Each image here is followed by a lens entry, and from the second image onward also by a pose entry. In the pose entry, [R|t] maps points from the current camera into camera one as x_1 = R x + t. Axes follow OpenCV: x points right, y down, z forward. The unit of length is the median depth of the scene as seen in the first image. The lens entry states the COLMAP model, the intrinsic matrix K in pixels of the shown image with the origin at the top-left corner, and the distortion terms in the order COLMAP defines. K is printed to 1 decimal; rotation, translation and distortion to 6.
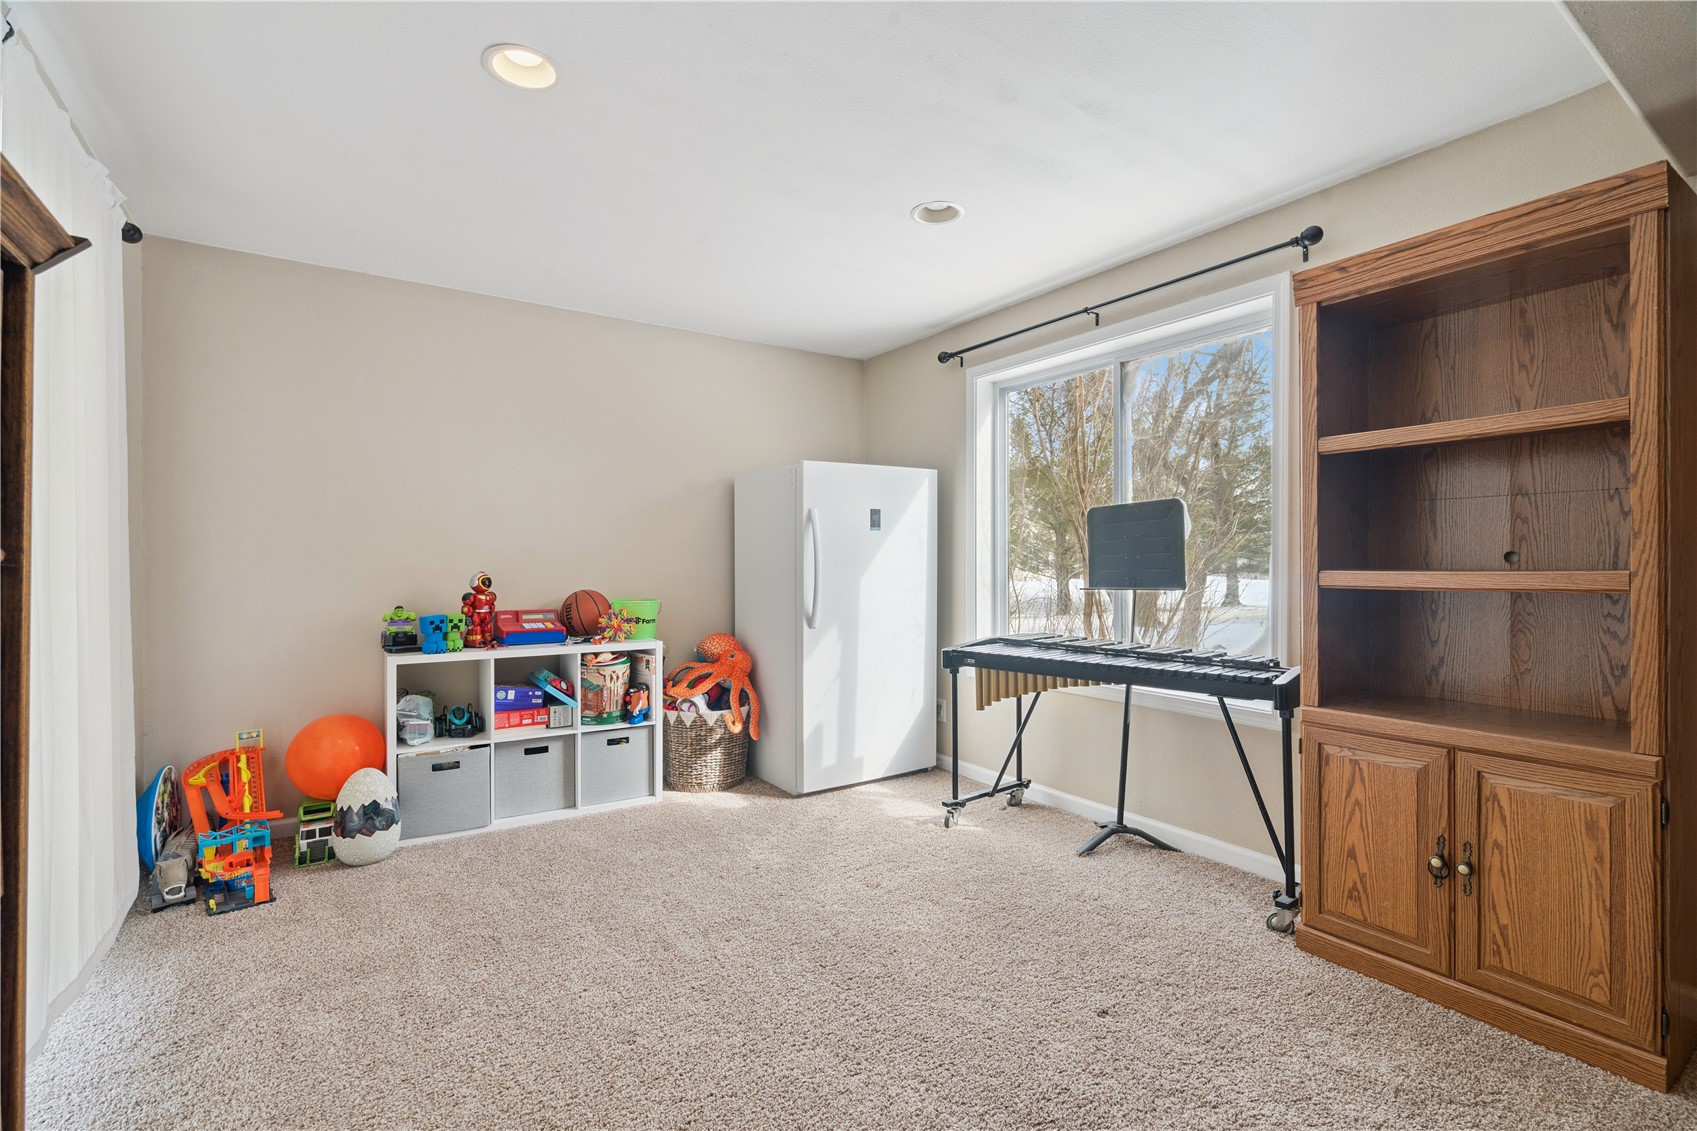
lens RADIAL K [[762.7, 0, 852.9], [0, 762.7, 571.8], [0, 0, 1]] dist [0.000129, 0.000492]
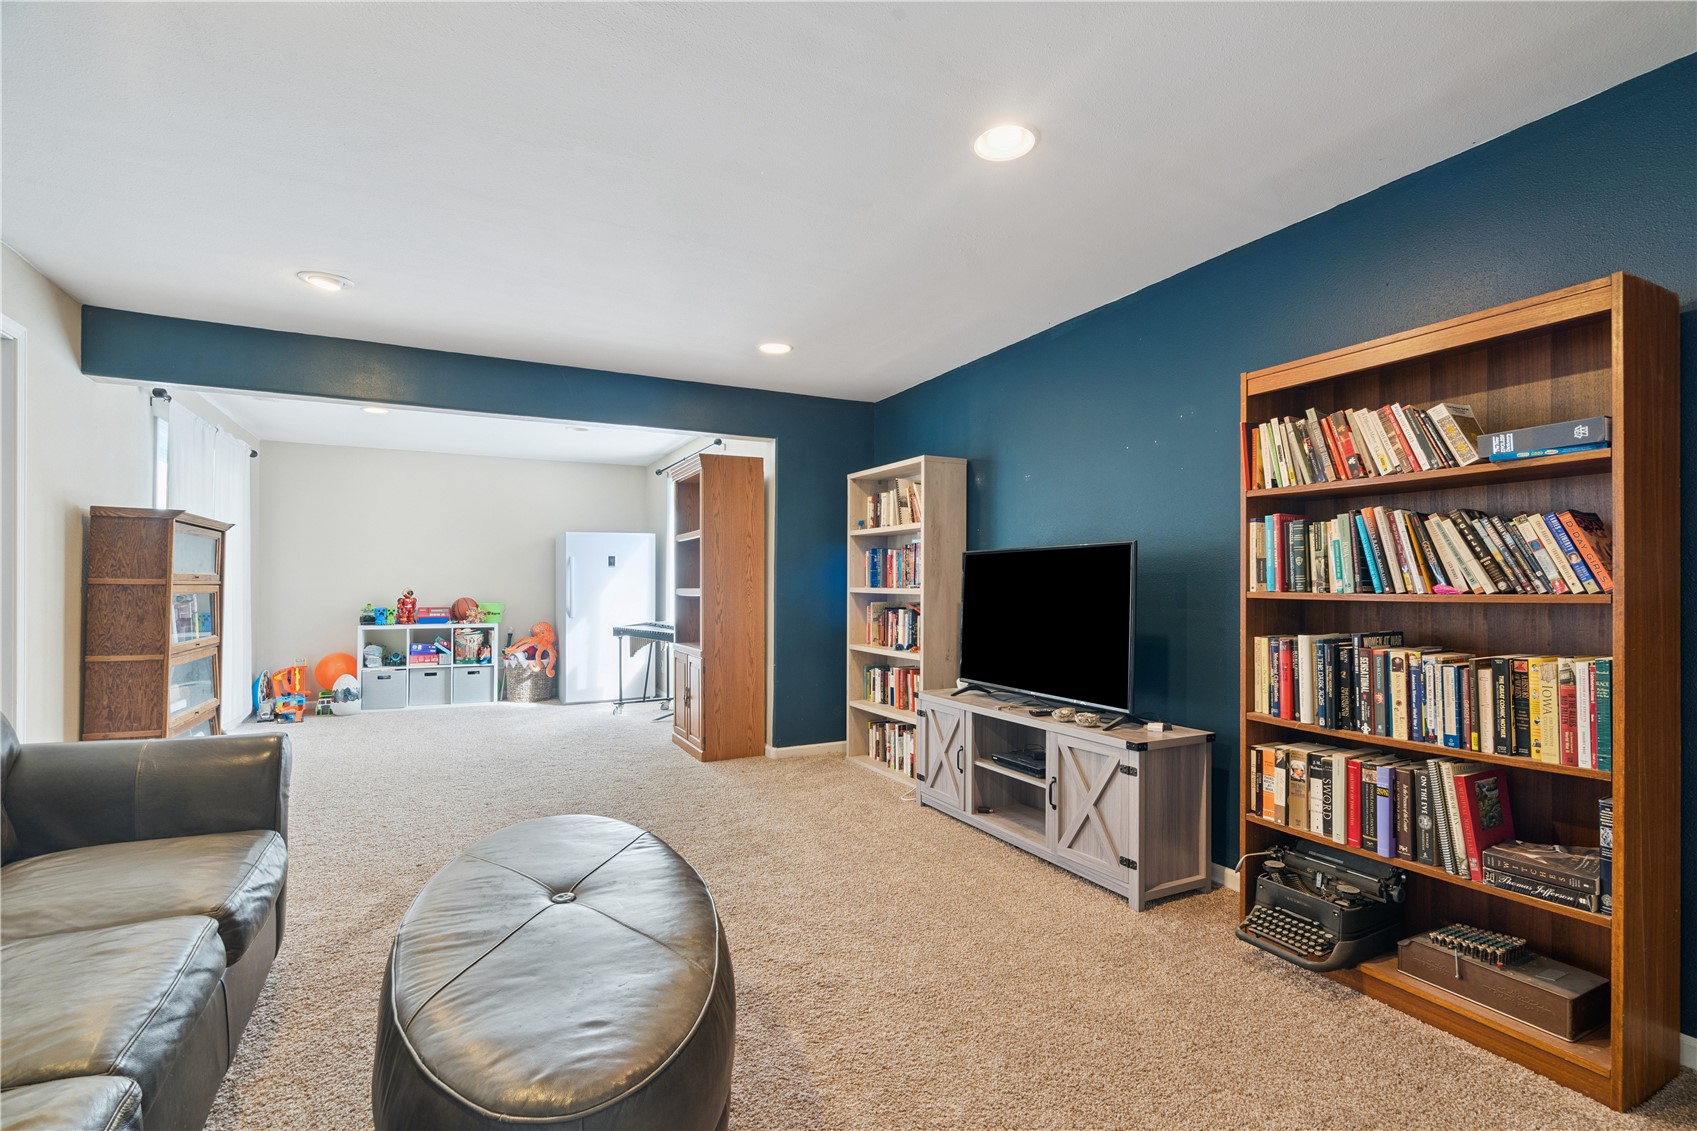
lens RADIAL K [[770.6, 0, 855.1], [0, 770.6, 577.0], [0, 0, 1]] dist [-0.004422, 0.000877]
pose [[0.993470, 0.003796, -0.114033, 0.956329], [-0.005615, 0.999862, -0.015640, -0.003556], [0.113958, 0.016178, 0.993354, -0.937141]]
